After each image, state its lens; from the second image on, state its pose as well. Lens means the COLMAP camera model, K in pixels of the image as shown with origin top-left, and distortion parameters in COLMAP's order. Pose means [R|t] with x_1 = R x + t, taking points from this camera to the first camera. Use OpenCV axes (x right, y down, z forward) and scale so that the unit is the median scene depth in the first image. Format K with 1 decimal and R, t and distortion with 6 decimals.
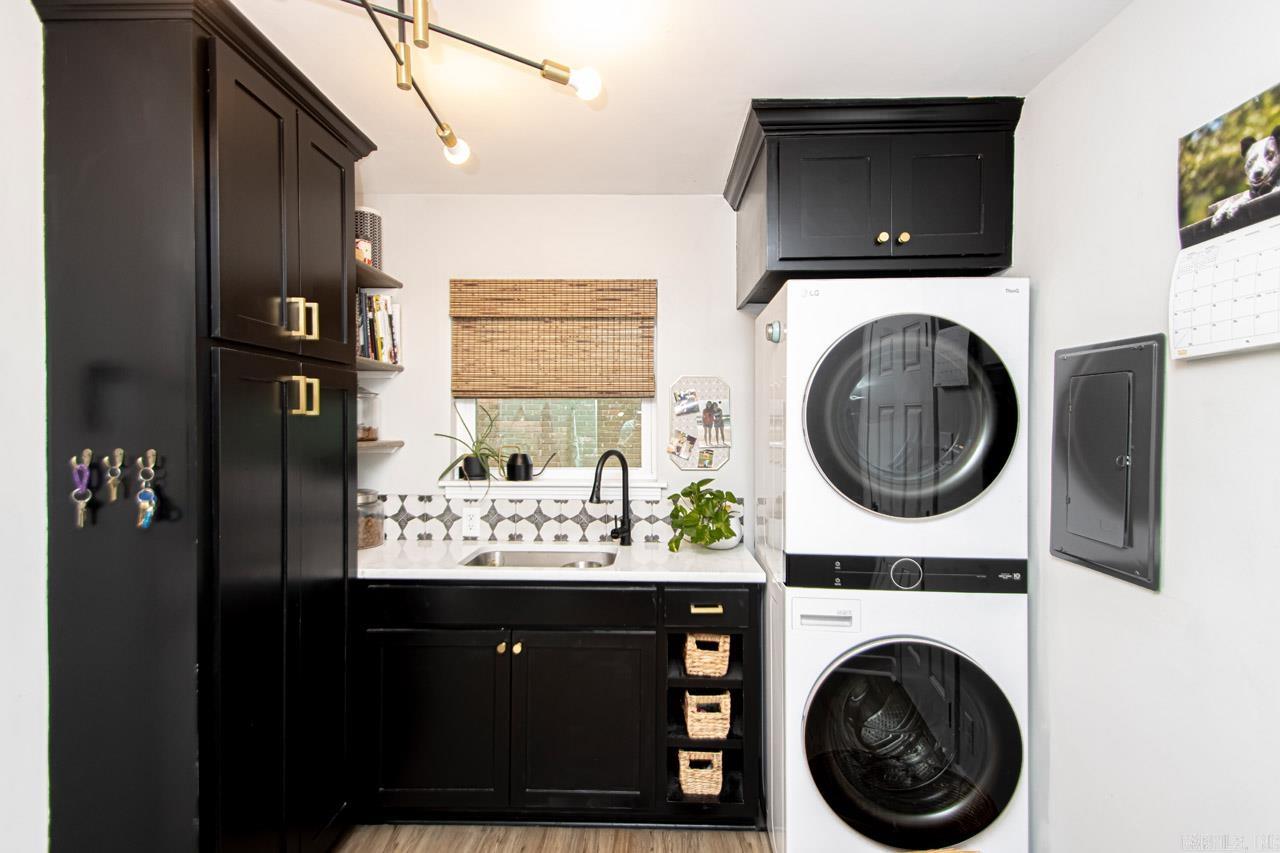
lens RADIAL K [[597.8, 0, 651.2], [0, 597.8, 425.1], [0, 0, 1]] dist [0.025450, -0.021347]
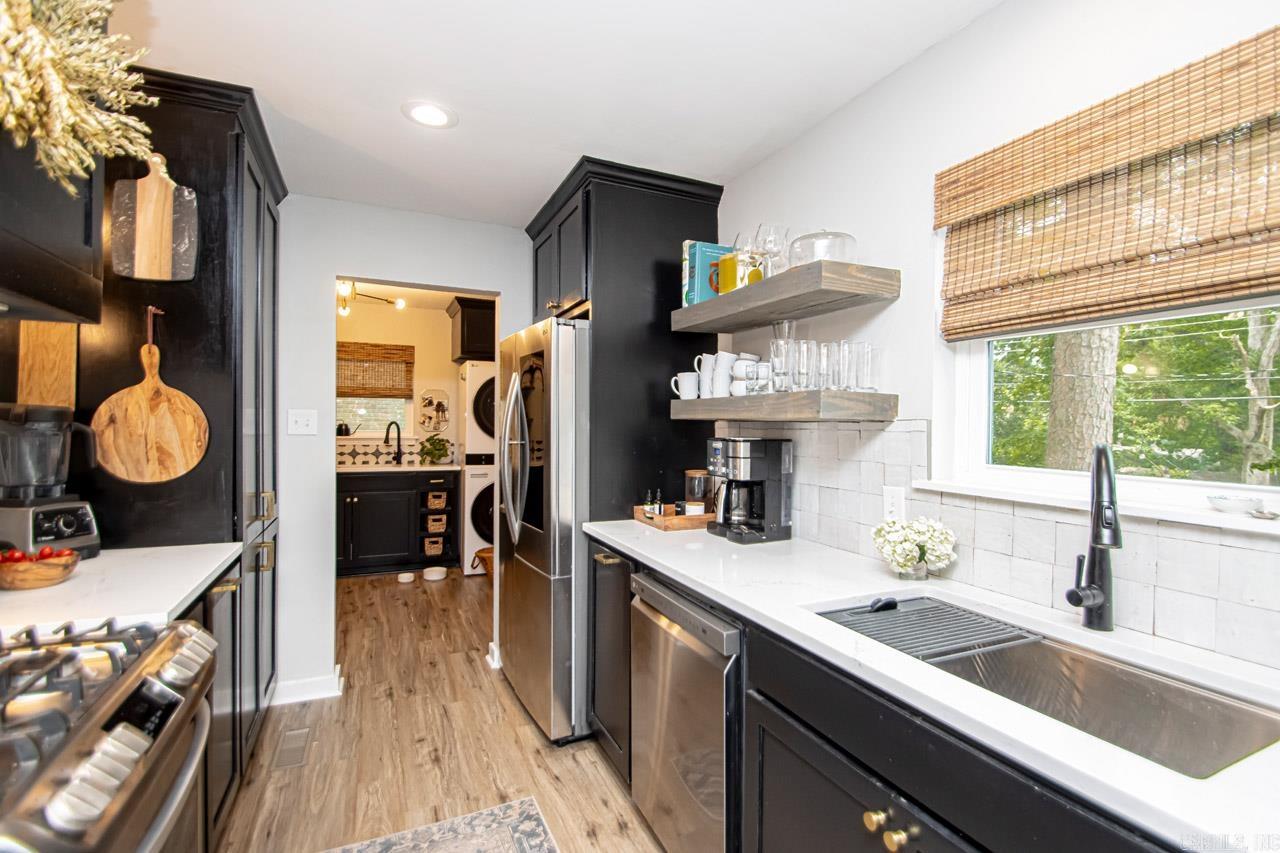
lens RADIAL K [[597.8, 0, 651.2], [0, 597.8, 425.1], [0, 0, 1]] dist [0.025450, -0.021347]
pose [[0.904380, 0.007939, 0.426654, -0.146012], [-0.009299, 0.999956, 0.001106, 0.041404], [-0.426627, -0.004968, 0.904414, -1.427669]]
